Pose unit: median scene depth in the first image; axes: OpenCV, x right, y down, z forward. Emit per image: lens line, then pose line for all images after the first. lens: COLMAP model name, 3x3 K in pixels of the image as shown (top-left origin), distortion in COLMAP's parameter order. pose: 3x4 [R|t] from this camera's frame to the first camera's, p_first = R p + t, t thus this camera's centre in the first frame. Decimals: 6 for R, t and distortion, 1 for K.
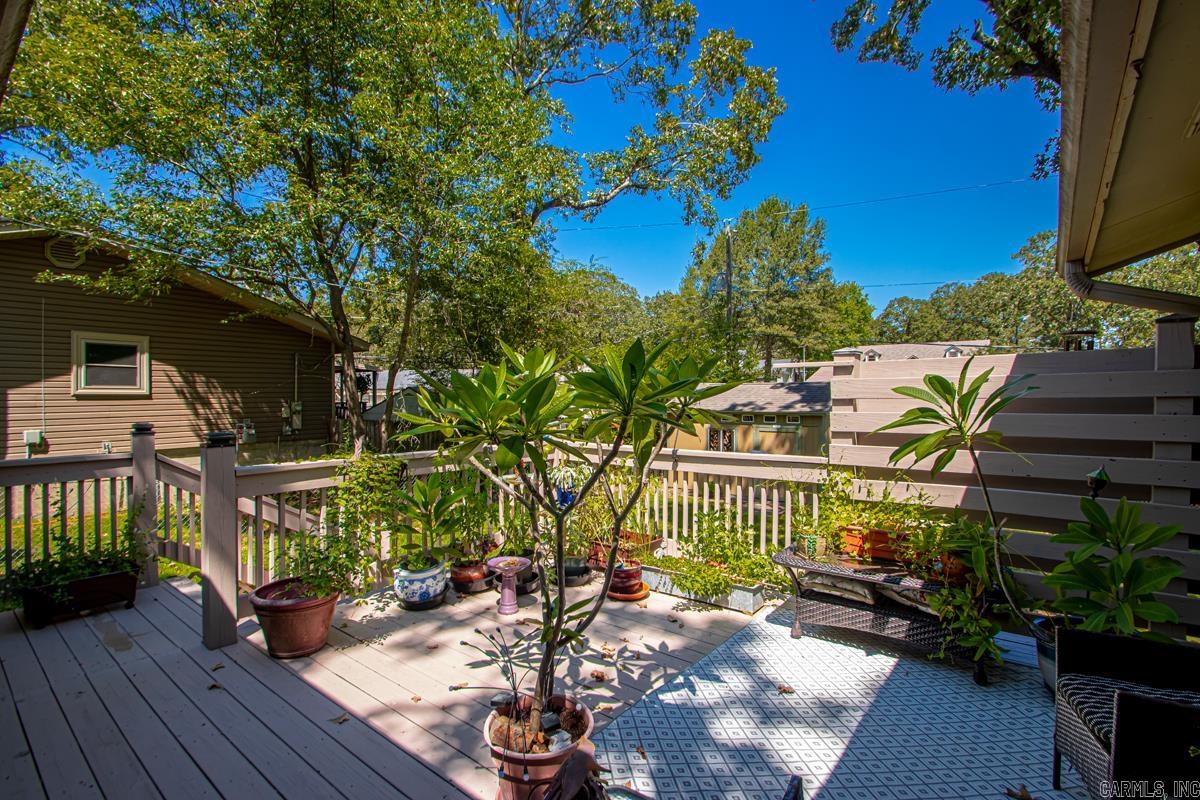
lens RADIAL K [[560.0, 0, 616.8], [0, 560.0, 398.3], [0, 0, 1]] dist [0.009445, -0.014536]
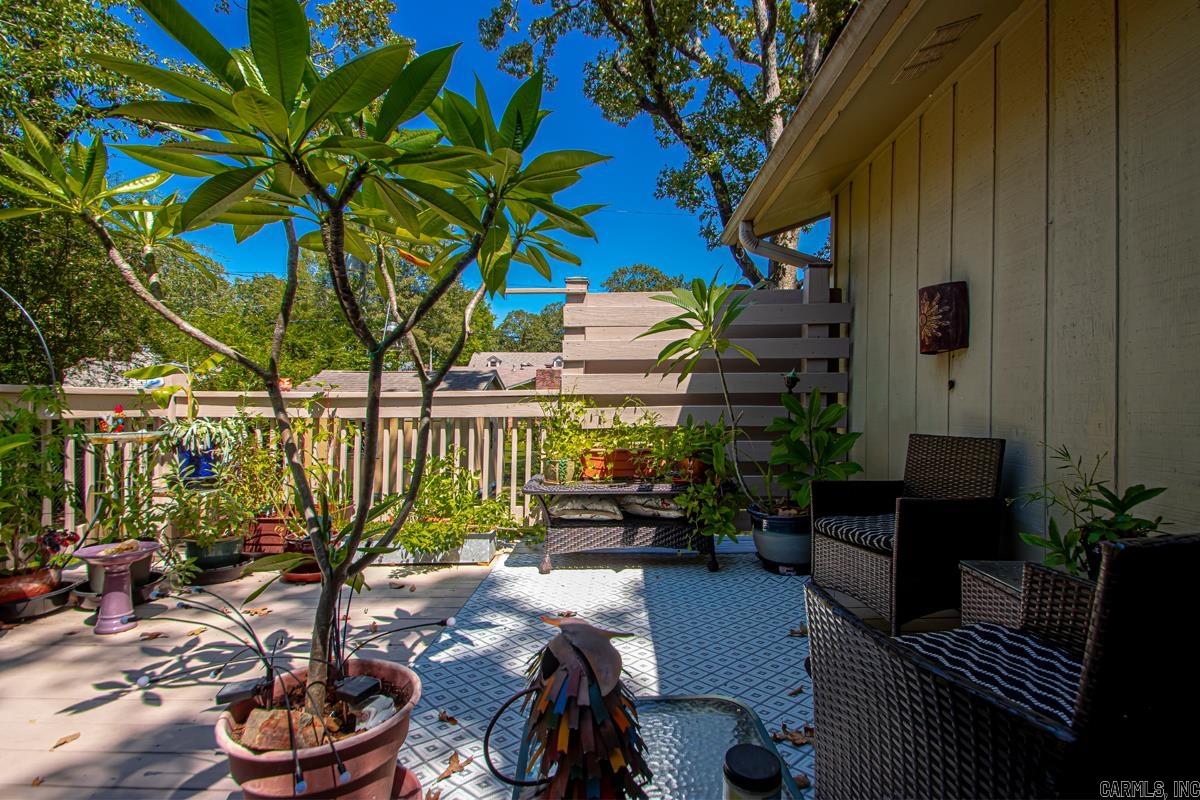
lens RADIAL K [[560.0, 0, 608.7], [0, 560.0, 406.9], [0, 0, 1]] dist [0.009445, -0.014536]
pose [[0.790066, 0.005239, 0.613000, -0.152857], [0.003108, 0.999916, -0.012551, 0.155061], [-0.613015, 0.011821, 0.789983, 0.192505]]
